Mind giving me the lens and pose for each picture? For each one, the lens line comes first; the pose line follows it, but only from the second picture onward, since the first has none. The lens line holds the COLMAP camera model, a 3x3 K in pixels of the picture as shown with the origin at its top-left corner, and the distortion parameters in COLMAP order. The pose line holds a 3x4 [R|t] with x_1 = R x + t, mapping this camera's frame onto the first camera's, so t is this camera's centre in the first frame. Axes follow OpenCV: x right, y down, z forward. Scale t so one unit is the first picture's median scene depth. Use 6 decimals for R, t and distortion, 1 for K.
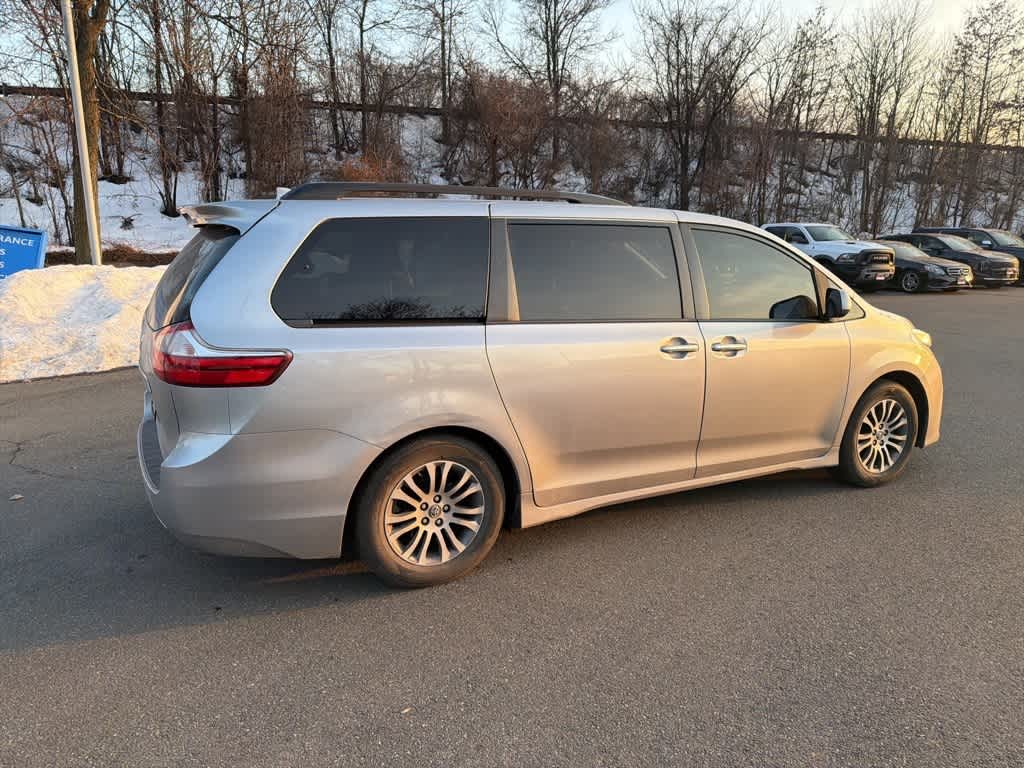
lens RADIAL K [[723.8, 0, 512.3], [0, 723.8, 392.3], [0, 0, 1]] dist [0.066610, -0.069843]
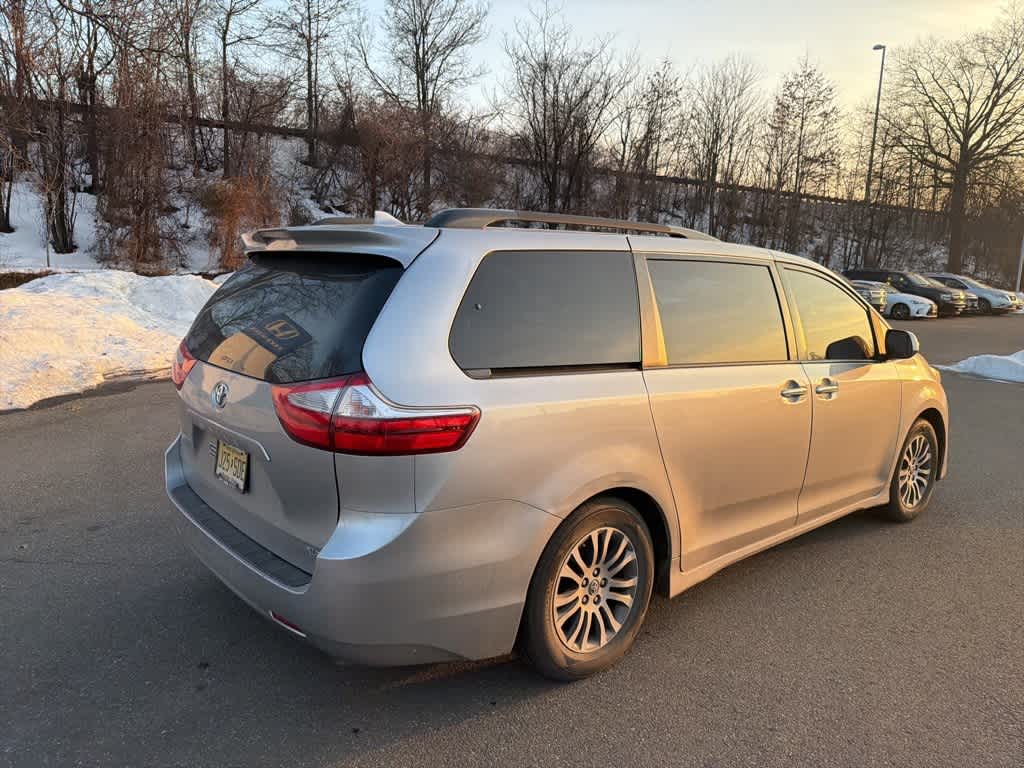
lens RADIAL K [[725.1, 0, 512.0], [0, 725.1, 384.0], [0, 0, 1]] dist [0.051427, -0.068199]
pose [[0.976378, -0.010573, 0.215809, -0.295539], [0.020913, 0.998737, -0.045687, -0.030359], [-0.215053, 0.049121, 0.975366, 0.126950]]
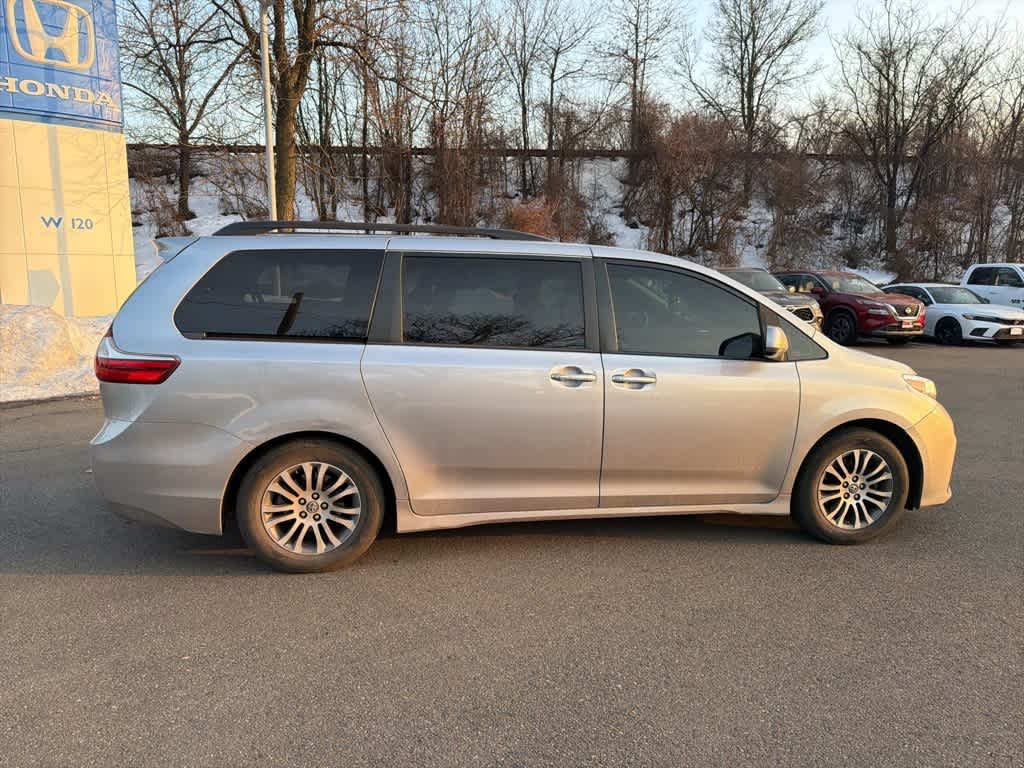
lens RADIAL K [[723.8, 0, 512.3], [0, 723.8, 392.3], [0, 0, 1]] dist [0.066610, -0.069843]
pose [[0.955771, 0.056668, -0.288601, 0.389254], [-0.071440, 0.996606, -0.040904, 0.007726], [0.285303, 0.059713, 0.956575, -0.005927]]
